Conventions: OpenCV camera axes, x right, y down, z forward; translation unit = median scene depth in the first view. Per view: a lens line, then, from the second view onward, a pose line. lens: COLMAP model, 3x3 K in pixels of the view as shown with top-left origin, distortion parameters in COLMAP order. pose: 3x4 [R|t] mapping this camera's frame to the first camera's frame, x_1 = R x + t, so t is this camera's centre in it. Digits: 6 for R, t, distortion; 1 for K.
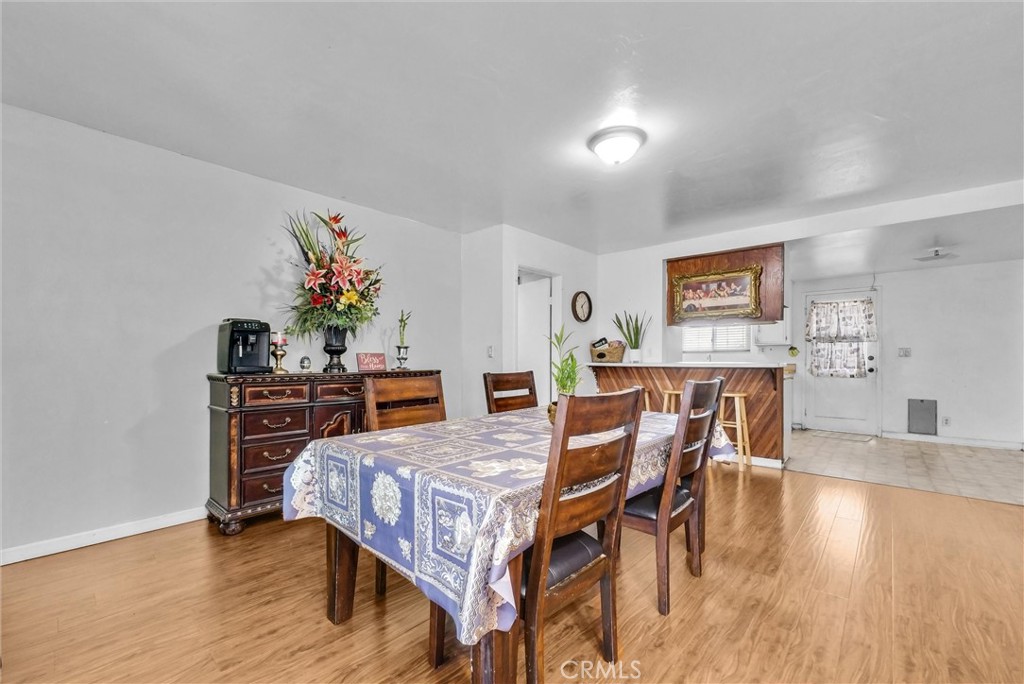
lens RADIAL K [[421.7, 0, 509.1], [0, 421.7, 363.0], [0, 0, 1]] dist [-0.000709, -0.000316]
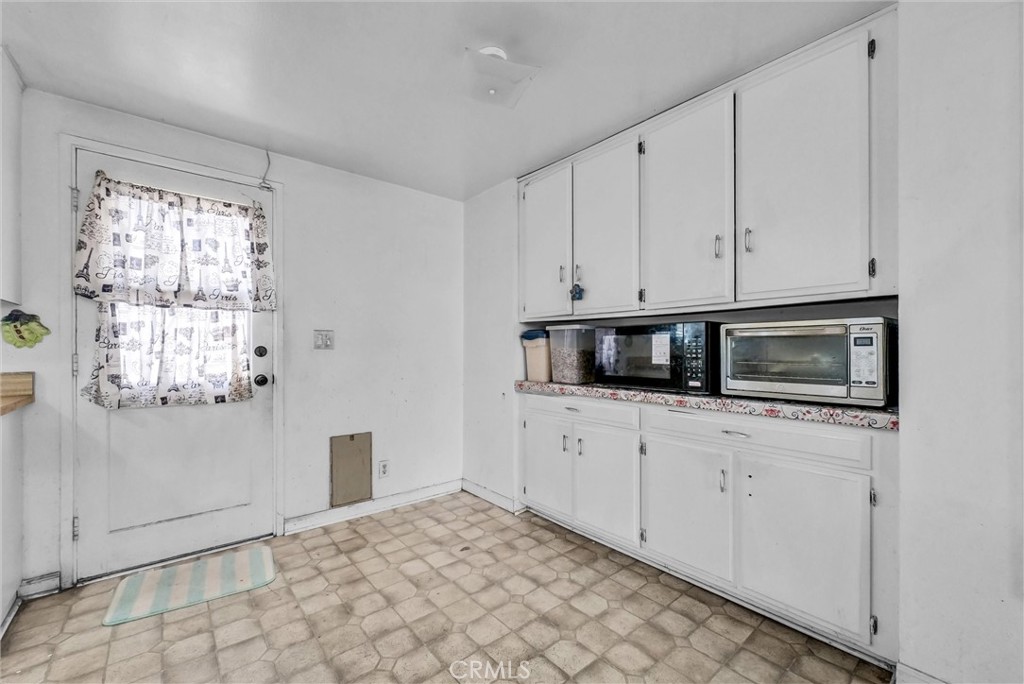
lens RADIAL K [[416.9, 0, 511.1], [0, 416.9, 347.1], [0, 0, 1]] dist [-0.001653, -0.000542]
pose [[0.139364, 0.003160, 0.990236, 0.510920], [0.008703, 0.999952, -0.004416, -0.012566], [-0.990203, 0.009233, 0.139330, 0.733107]]
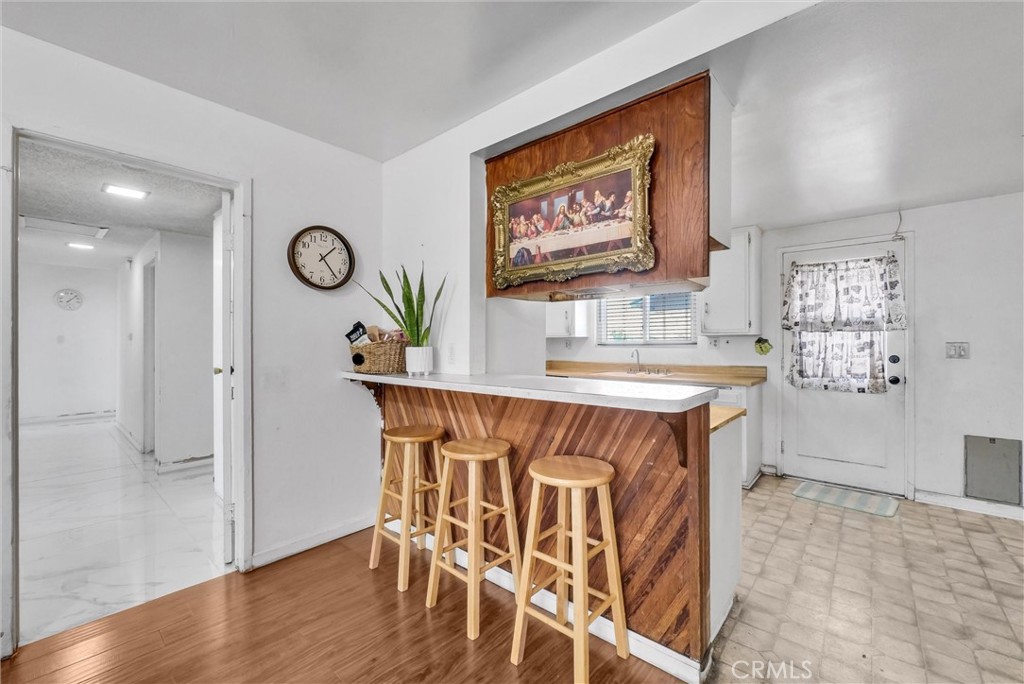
lens RADIAL K [[416.9, 0, 511.1], [0, 416.9, 347.1], [0, 0, 1]] dist [-0.001653, -0.000542]
pose [[0.999835, 0.000181, 0.018189, 0.348195], [-0.000122, 0.999995, -0.003255, -0.027334], [-0.018189, 0.003253, 0.999829, 0.470416]]
